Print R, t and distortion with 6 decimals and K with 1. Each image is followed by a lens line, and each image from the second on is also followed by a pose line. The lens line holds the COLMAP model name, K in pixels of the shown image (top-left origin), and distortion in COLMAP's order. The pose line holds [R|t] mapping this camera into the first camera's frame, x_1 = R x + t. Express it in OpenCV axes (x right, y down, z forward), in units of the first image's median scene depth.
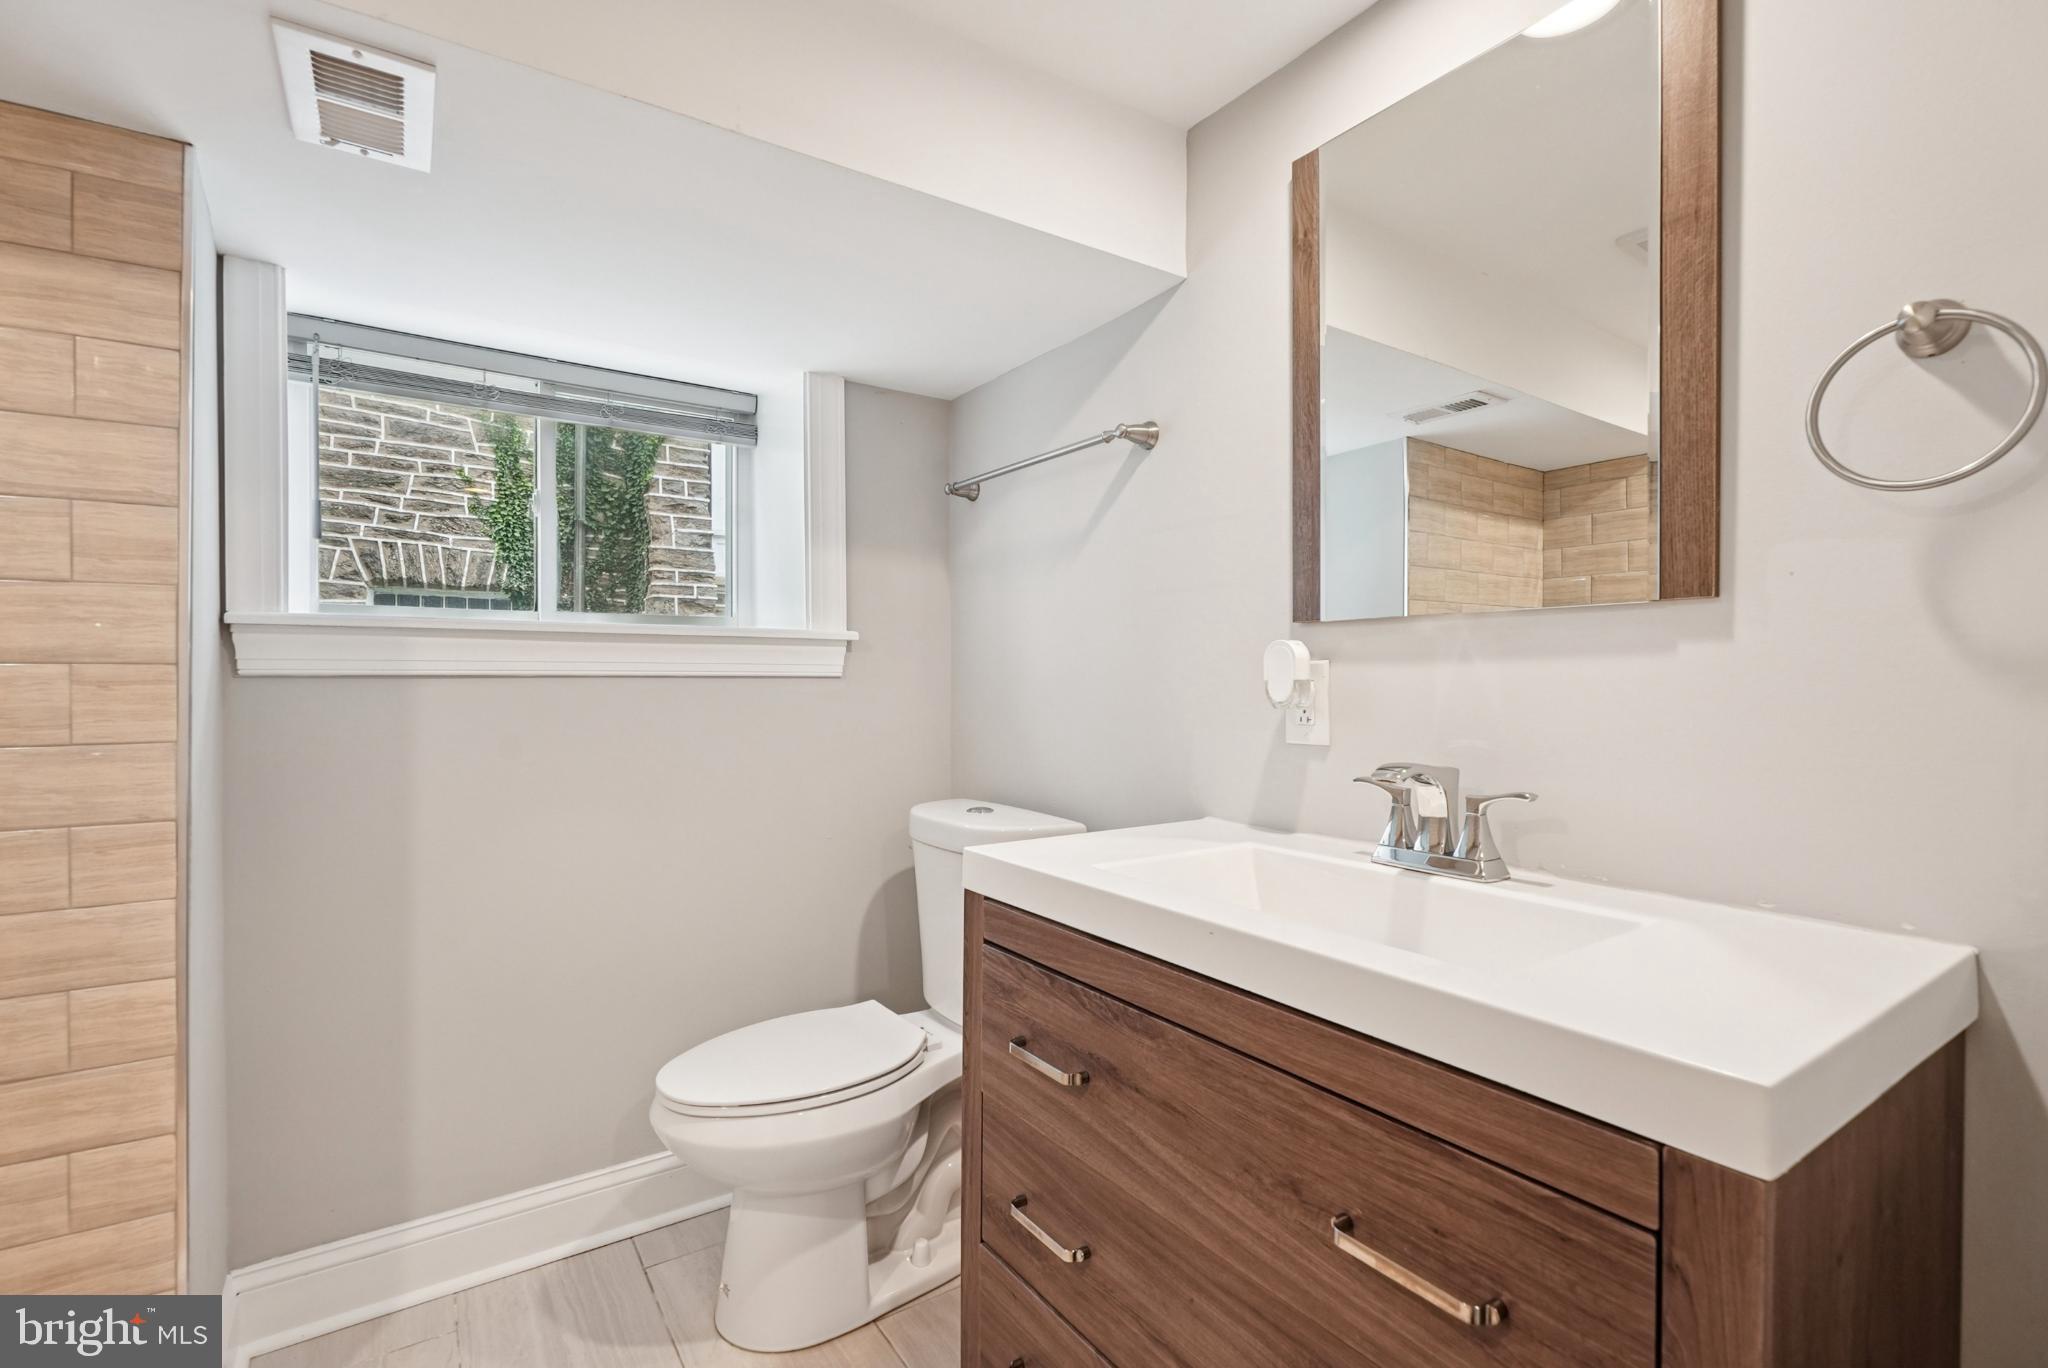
lens RADIAL K [[946.8, 0, 1018.4], [0, 946.8, 685.4], [0, 0, 1]] dist [-0.071410, 0.018488]
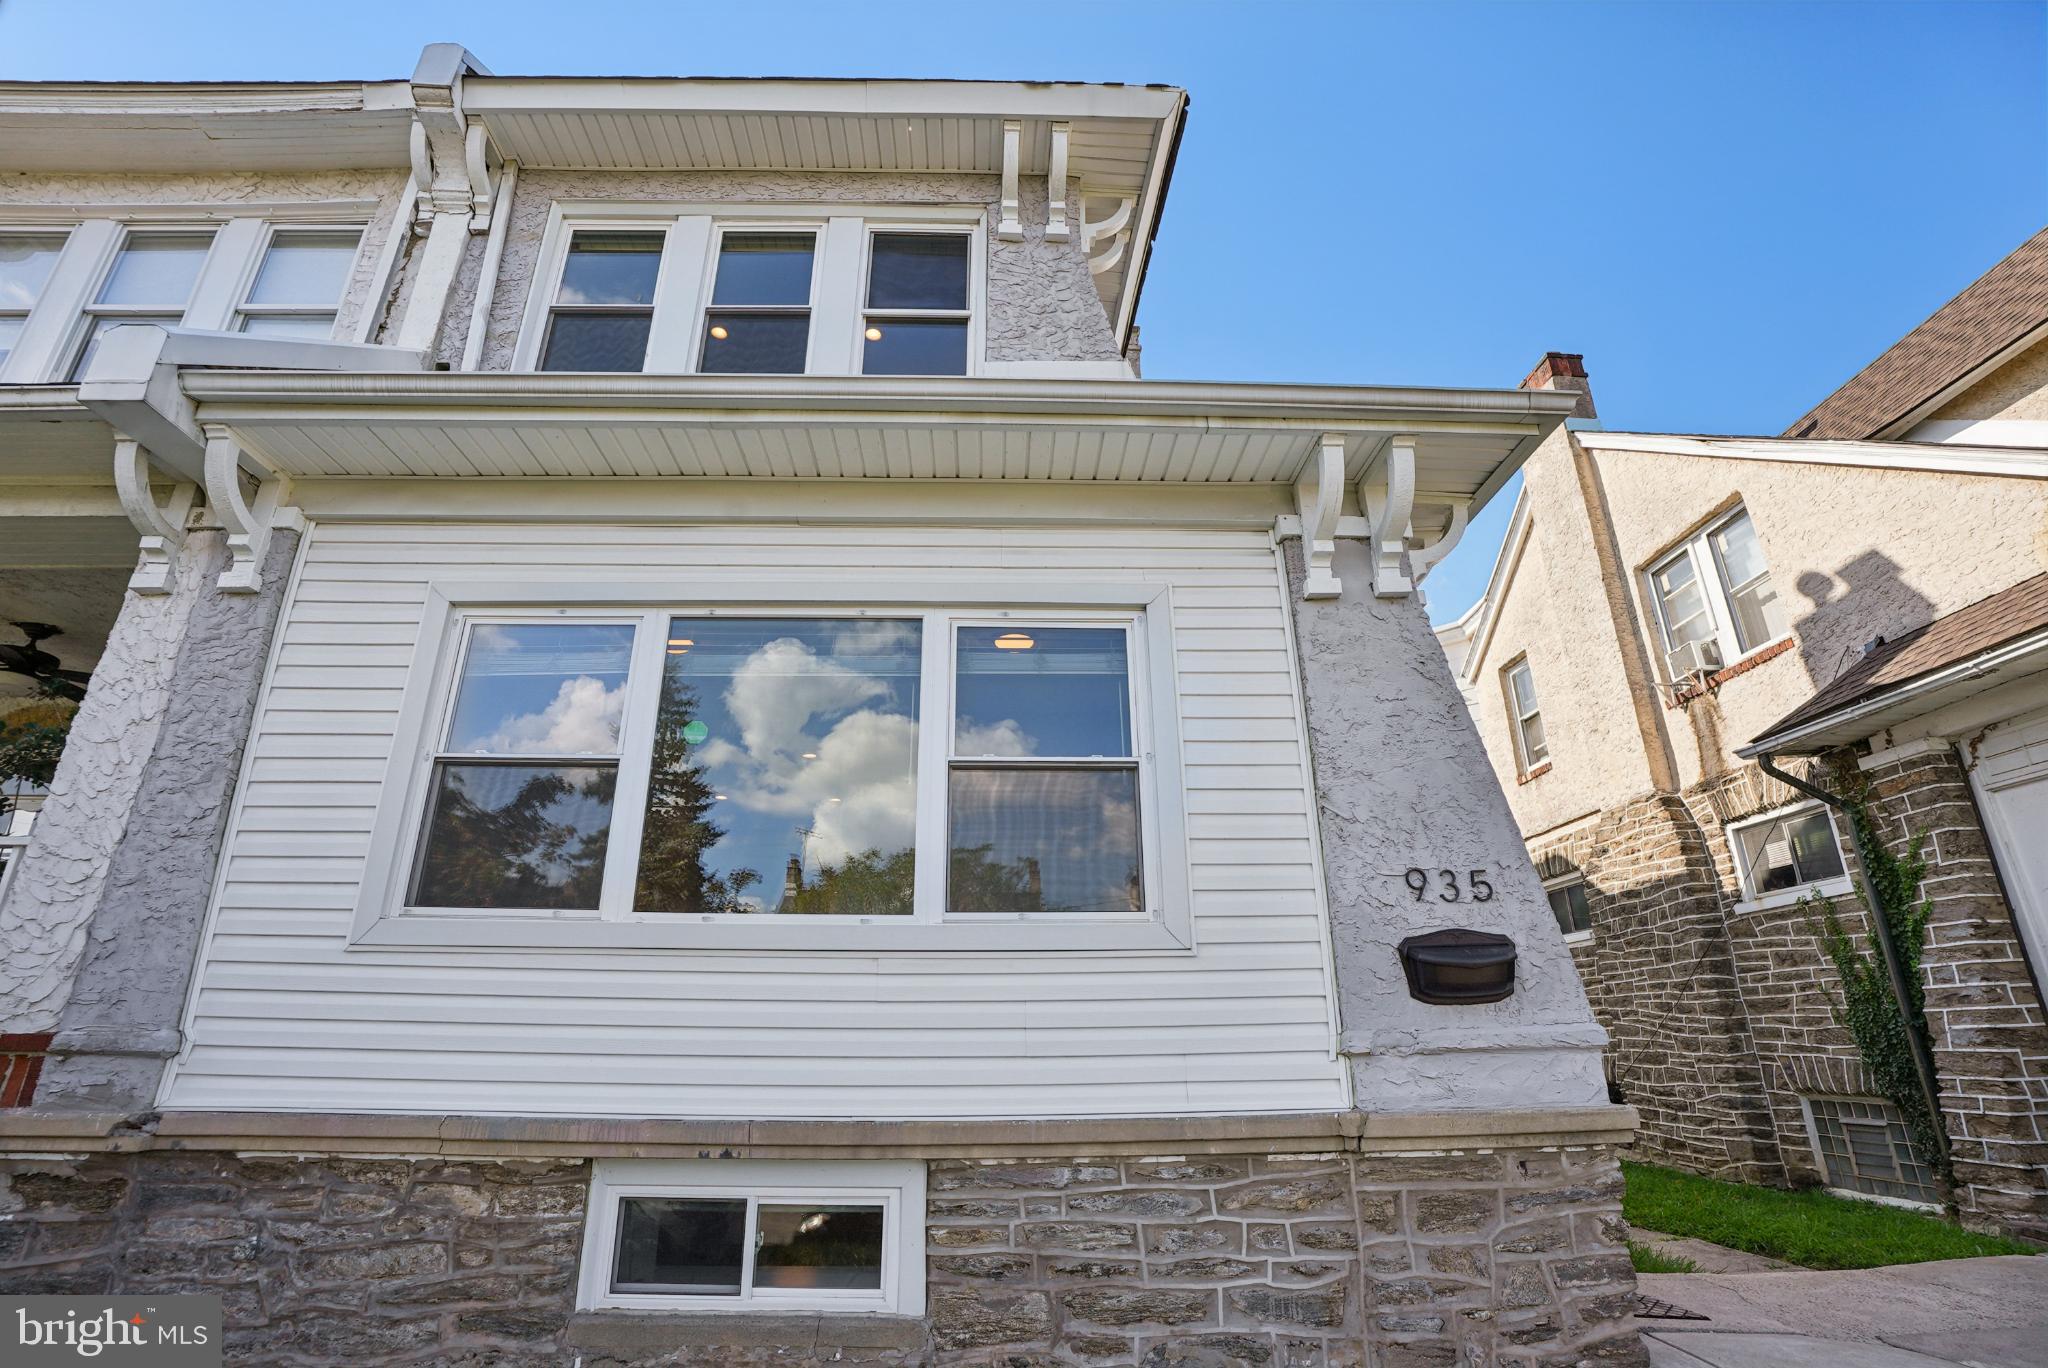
lens RADIAL K [[946.8, 0, 1018.4], [0, 946.8, 685.4], [0, 0, 1]] dist [-0.071410, 0.018488]
pose [[-0.572575, -0.294312, -0.765205, 0.944651], [0.002495, 0.932715, -0.360607, -0.181015], [0.819849, -0.208384, -0.533314, 0.862509]]
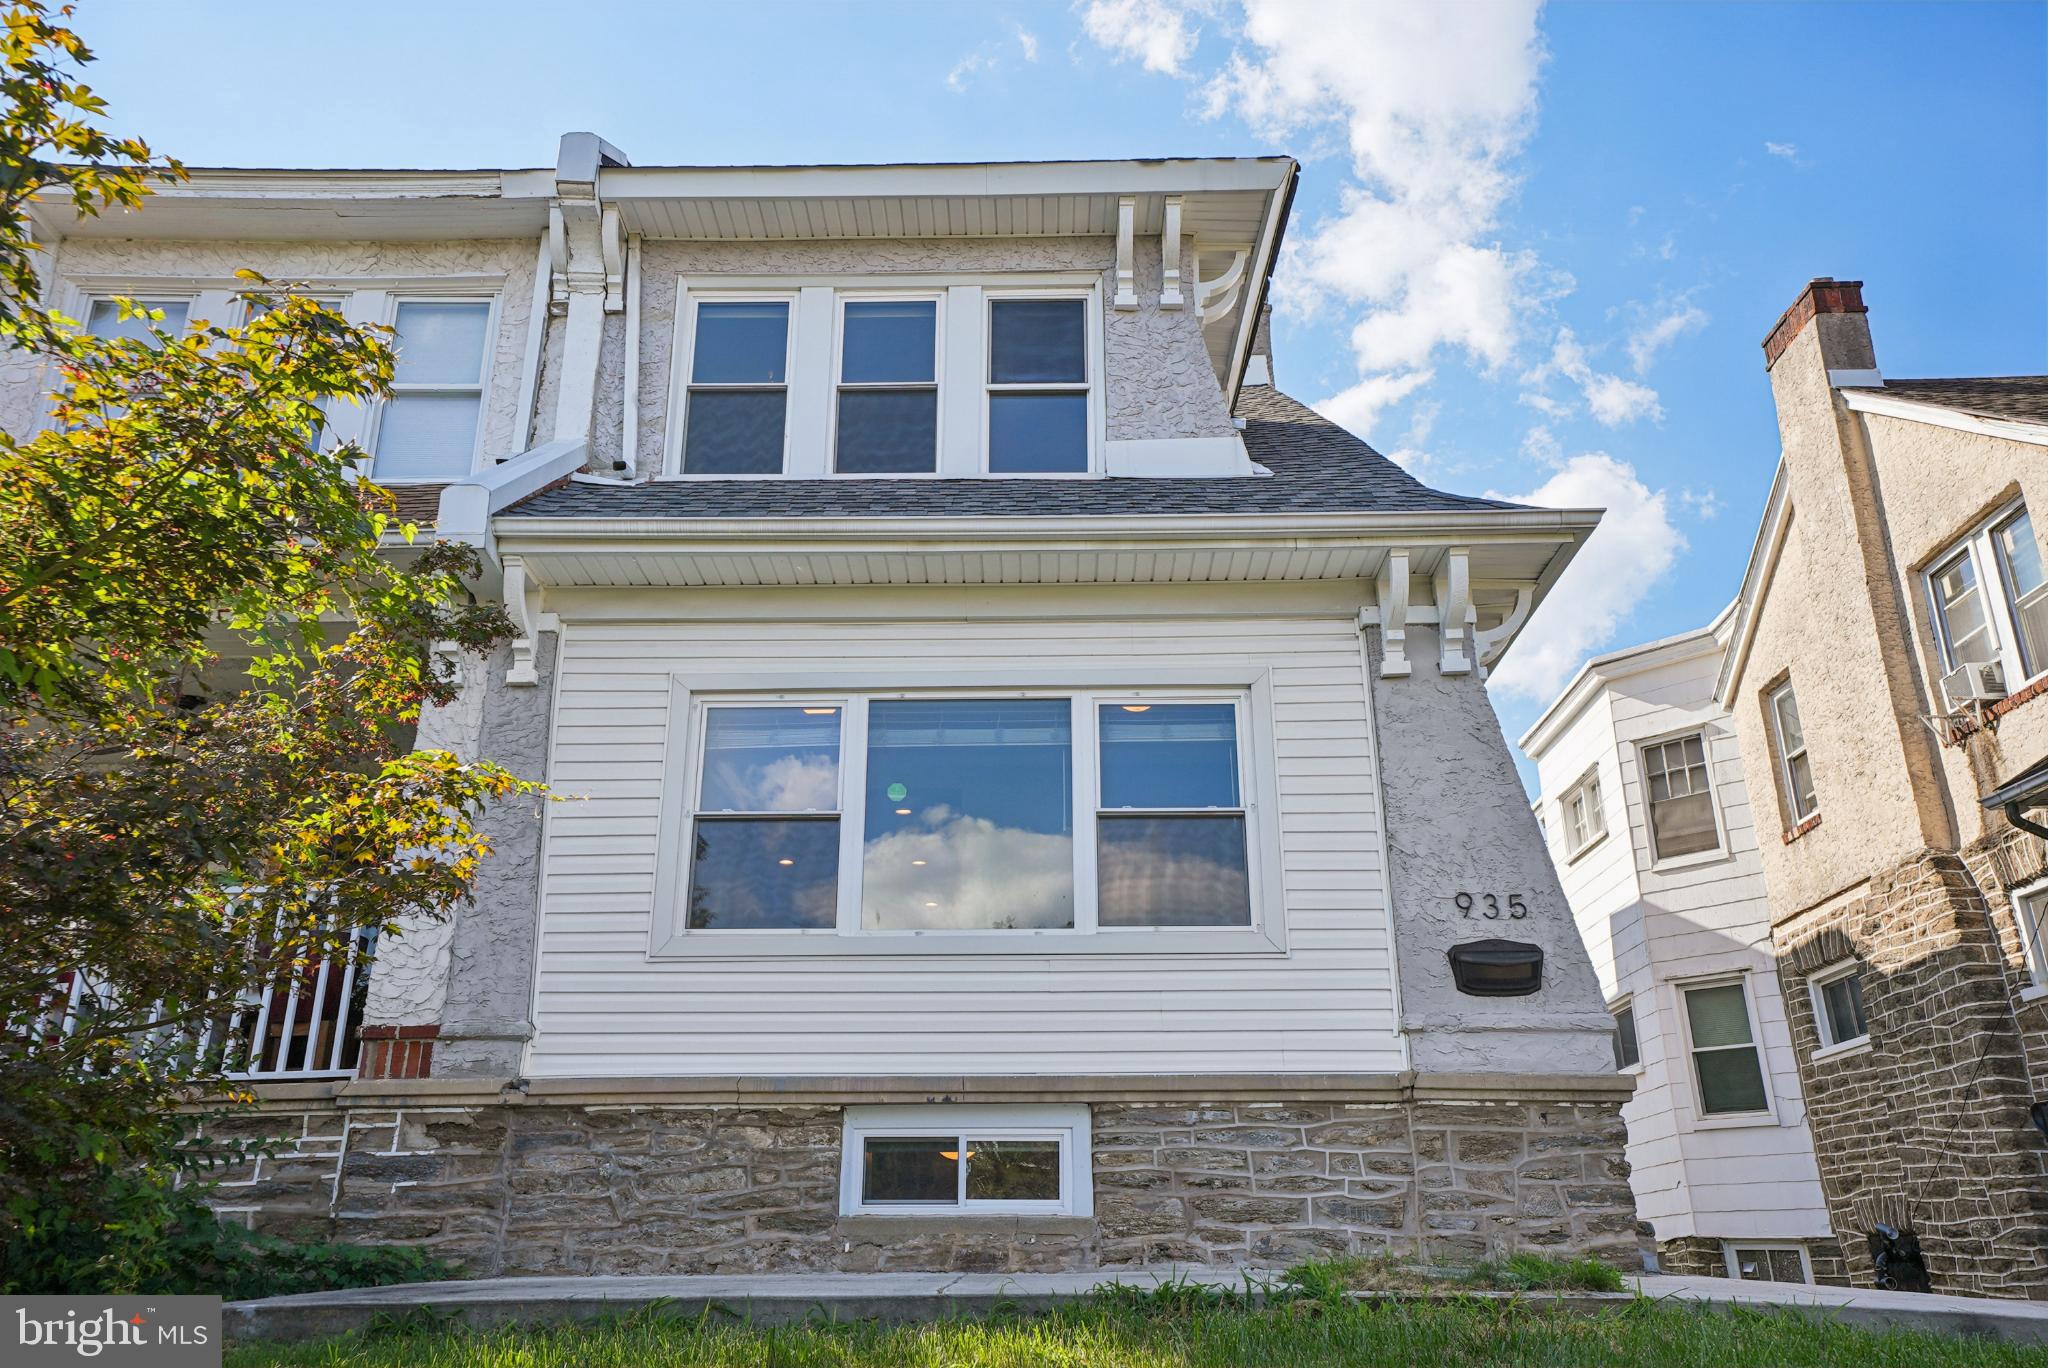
lens RADIAL K [[1600.8, 0, 1012.0], [0, 1600.8, 678.2], [0, 0, 1]] dist [0.009601, 0.110774]
pose [[-0.618566, -0.292598, -0.729221, 1.490962], [-0.003806, 0.929182, -0.369603, 0.016976], [0.785724, -0.225849, -0.575874, 1.198859]]
